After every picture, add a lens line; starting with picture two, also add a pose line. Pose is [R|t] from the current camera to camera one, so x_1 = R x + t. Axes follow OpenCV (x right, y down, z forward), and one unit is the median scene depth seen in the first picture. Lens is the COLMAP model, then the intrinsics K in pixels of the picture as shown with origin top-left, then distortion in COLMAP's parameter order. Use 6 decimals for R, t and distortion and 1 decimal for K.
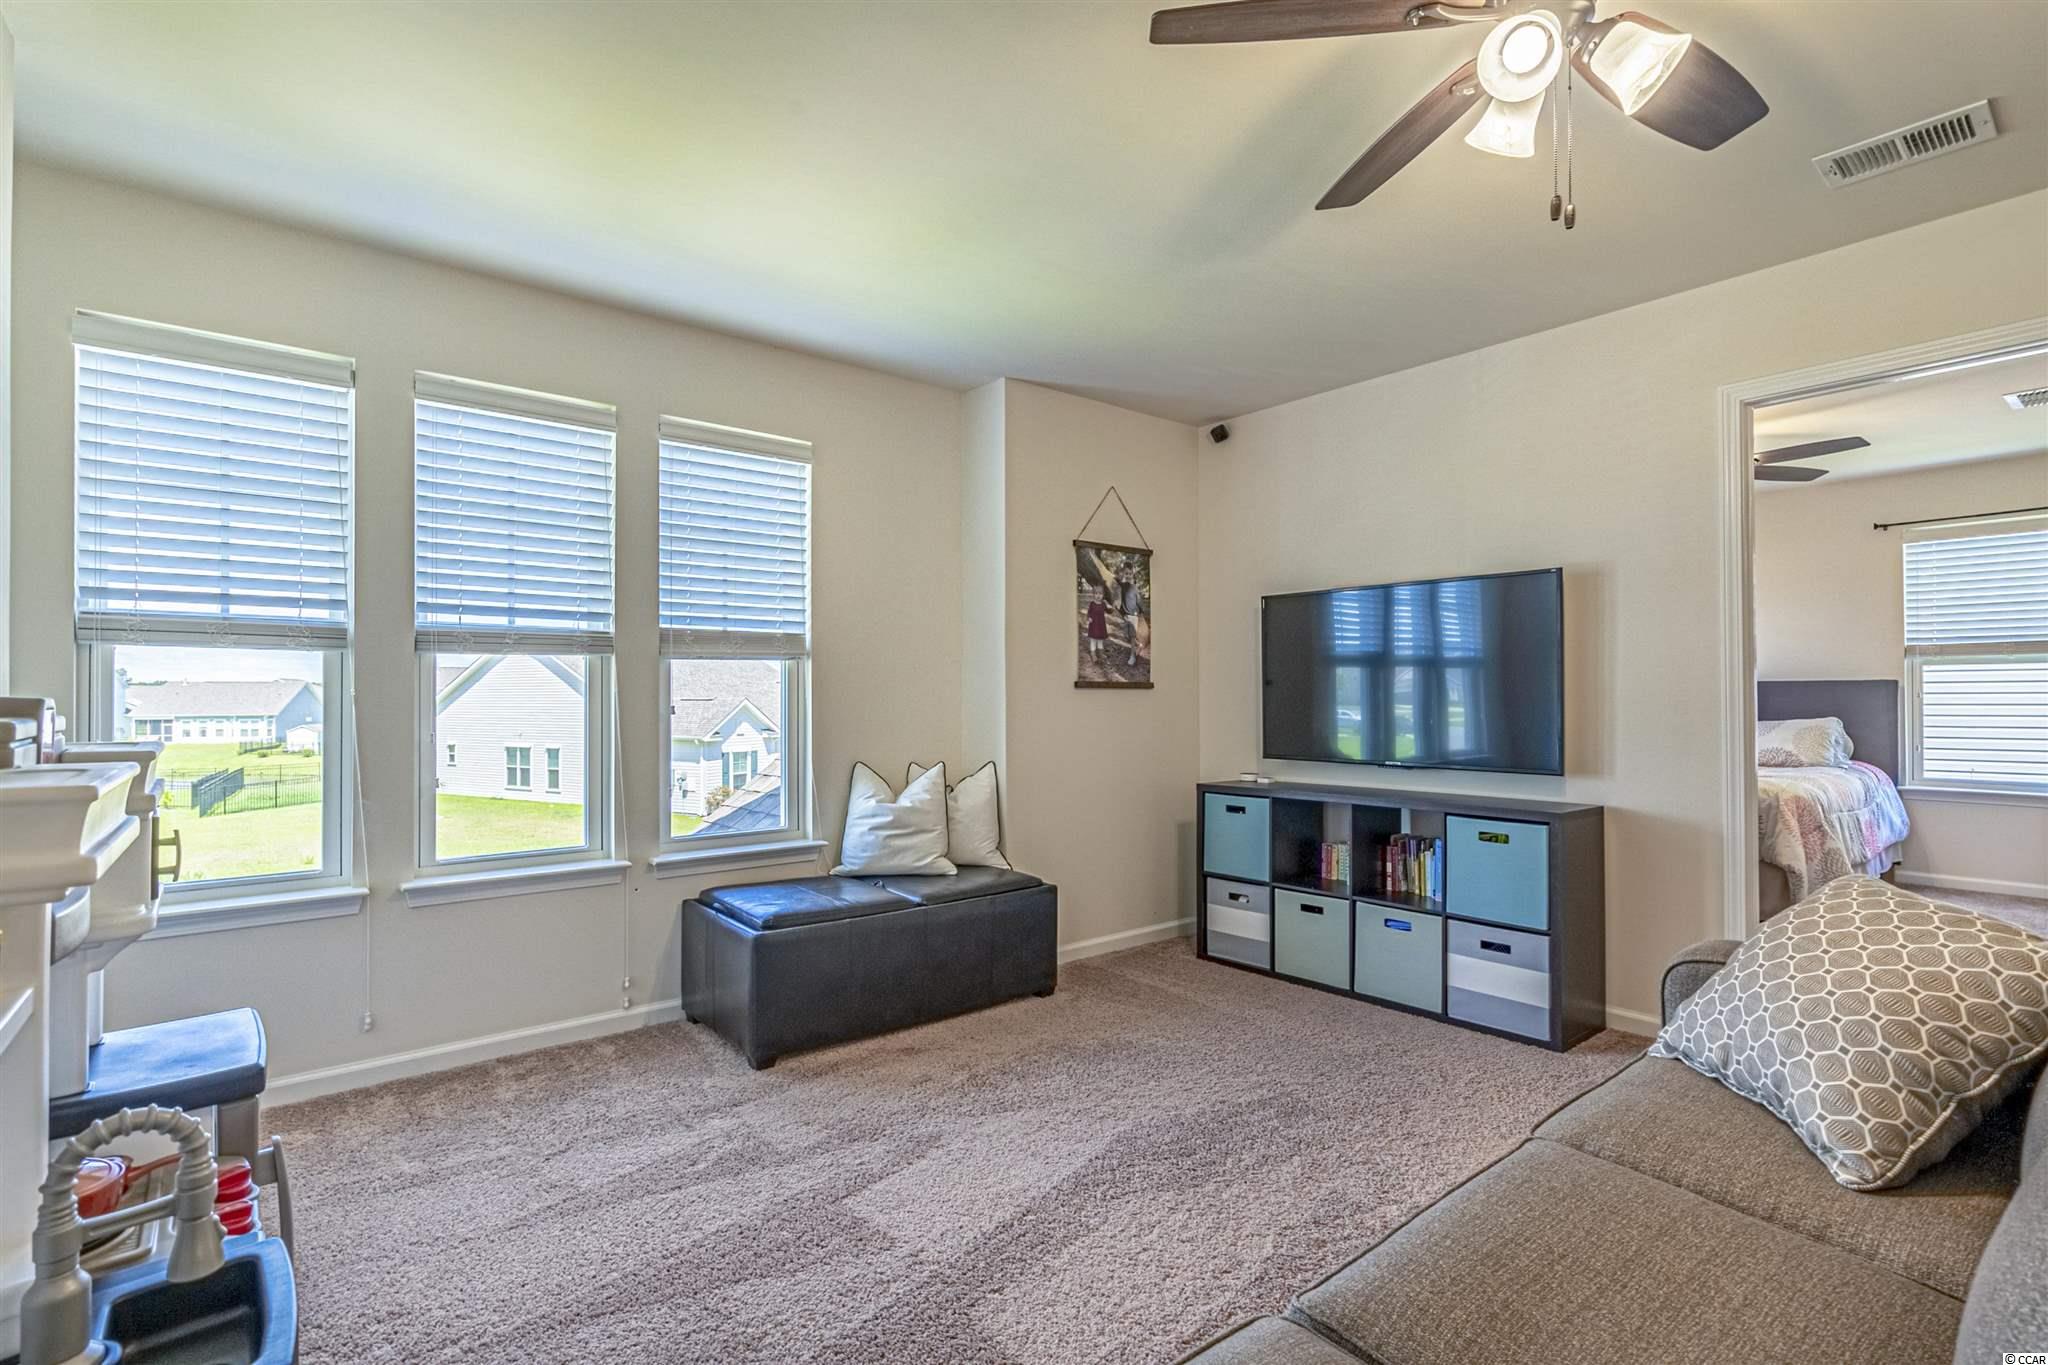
lens RADIAL K [[952.4, 0, 1025.3], [0, 952.4, 682.2], [0, 0, 1]] dist [-0.000509, 0.000174]
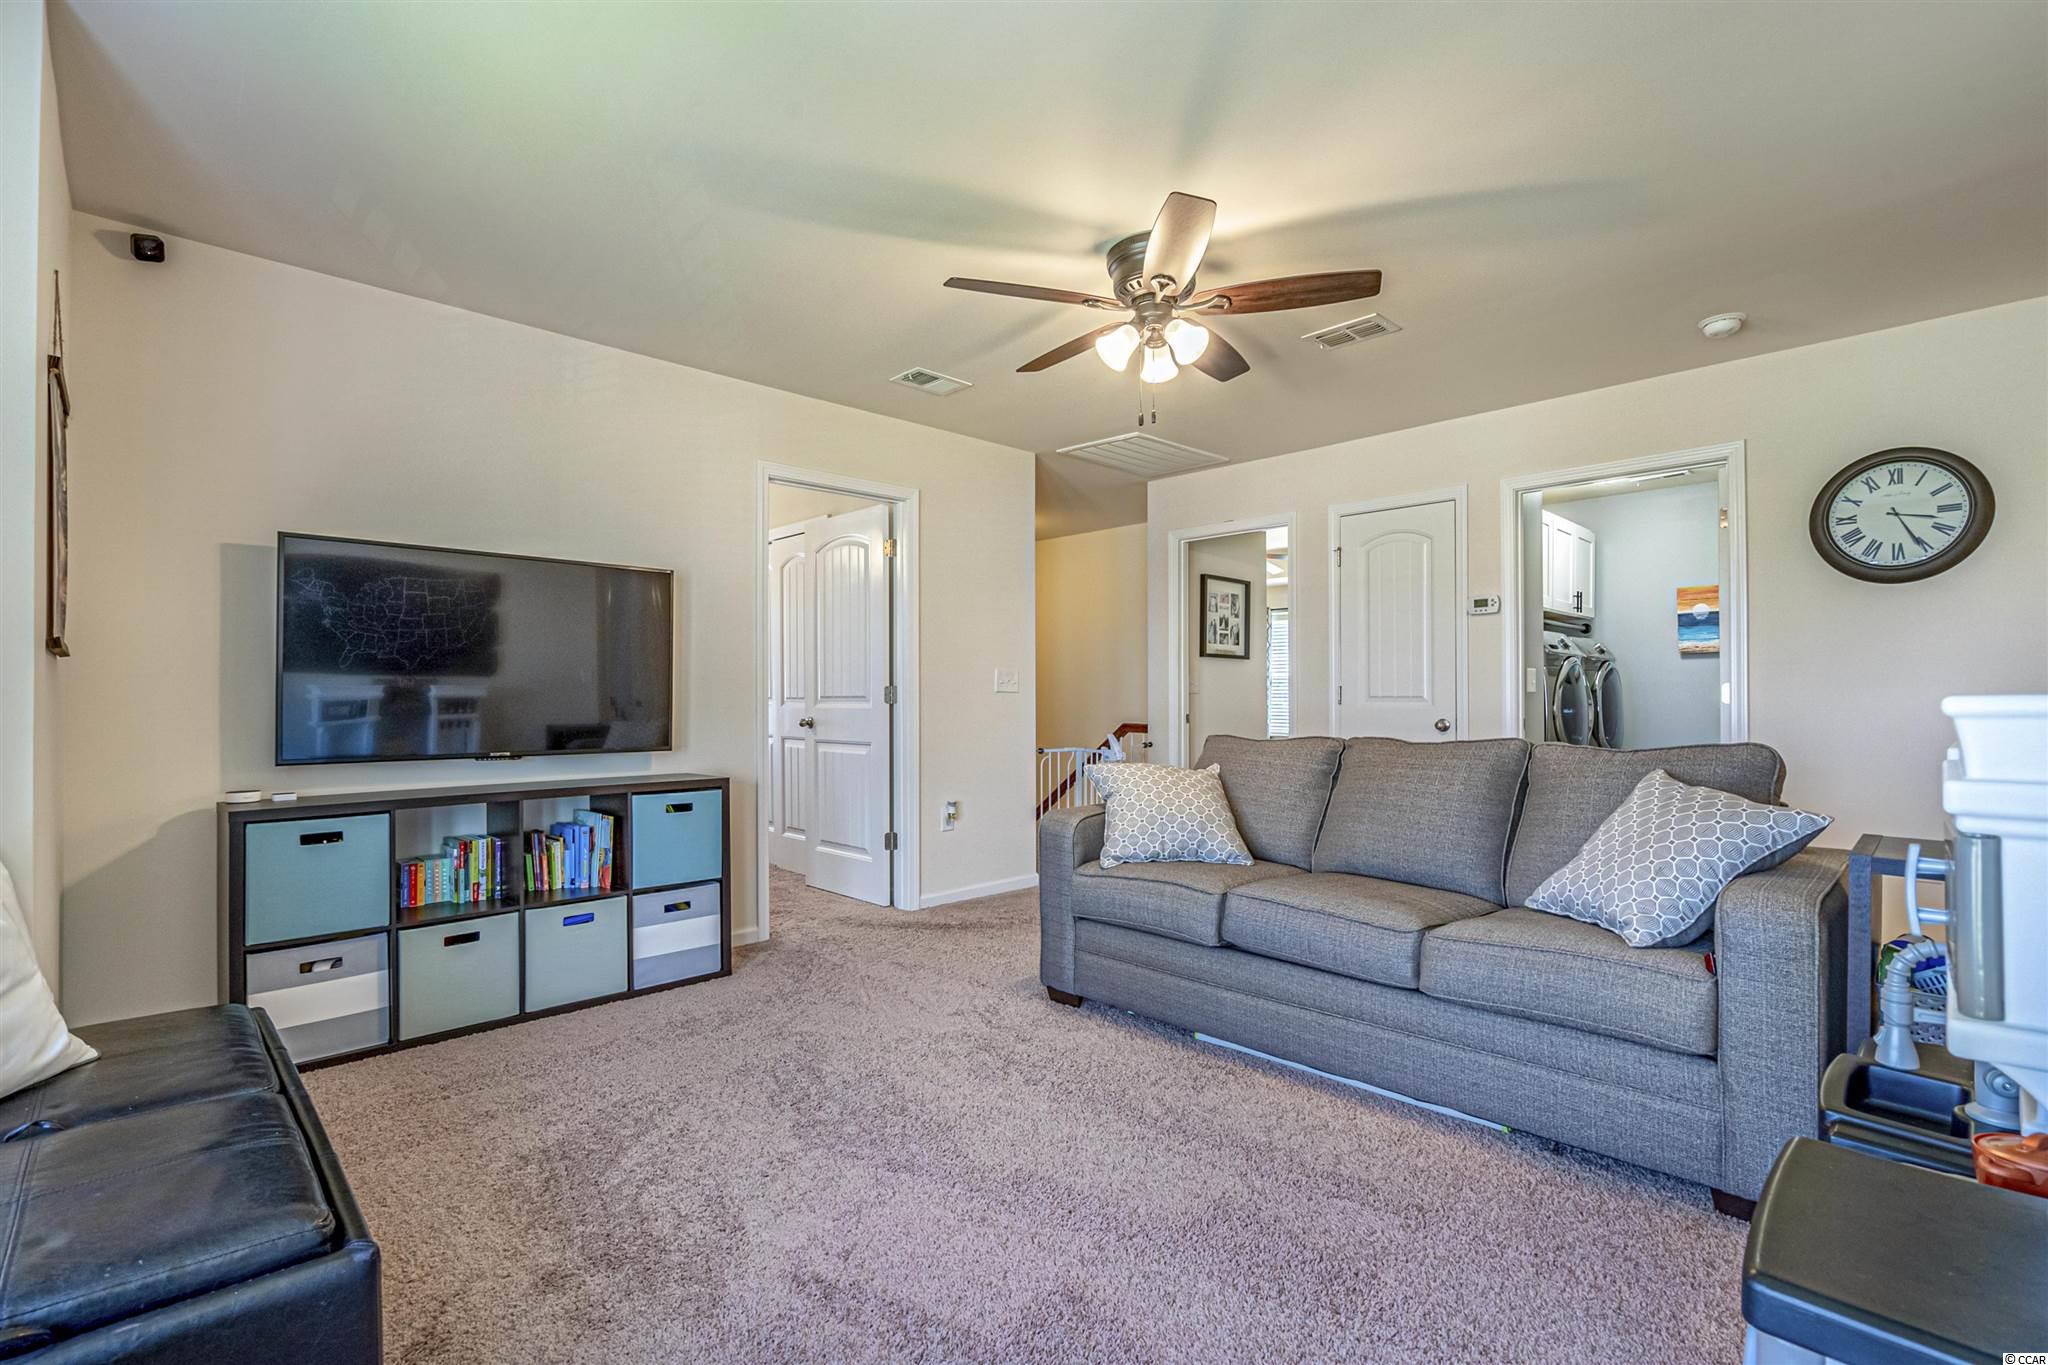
lens RADIAL K [[952.4, 0, 1025.3], [0, 952.4, 682.2], [0, 0, 1]] dist [-0.000509, 0.000174]
pose [[-0.073186, 0.002962, 0.997314, -0.498958], [-0.025281, 0.999669, -0.004825, 0.007891], [-0.996998, -0.025567, -0.073087, 0.527601]]
